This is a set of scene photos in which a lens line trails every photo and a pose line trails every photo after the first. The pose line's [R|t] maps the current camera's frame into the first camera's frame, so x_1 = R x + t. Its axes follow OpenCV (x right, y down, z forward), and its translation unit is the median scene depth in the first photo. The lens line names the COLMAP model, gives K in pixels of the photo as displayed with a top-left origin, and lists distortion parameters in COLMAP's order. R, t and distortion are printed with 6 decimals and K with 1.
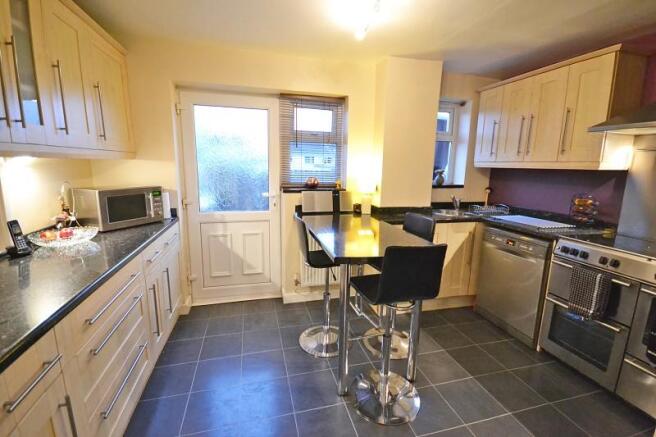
lens RADIAL K [[295.1, 0, 327.3], [0, 295.1, 216.9], [0, 0, 1]] dist [0.000715, -0.000205]
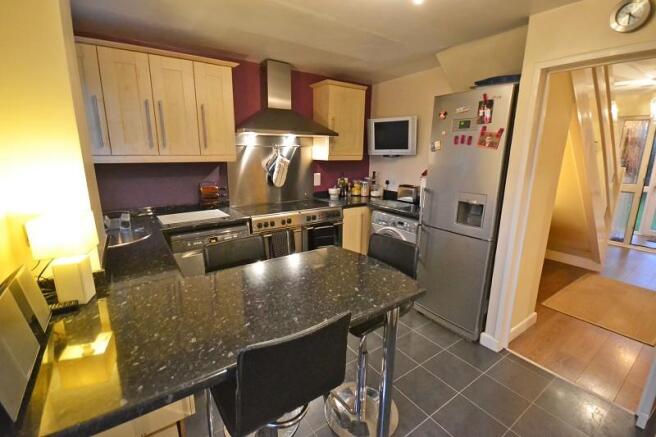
lens RADIAL K [[295.1, 0, 326.6], [0, 295.1, 219.0], [0, 0, 1]] dist [0.000715, -0.000205]
pose [[-0.346441, -0.232981, 0.908679, -0.376566], [0.156943, 0.940619, 0.301006, -0.214110], [-0.924850, 0.246891, -0.289305, 0.927268]]
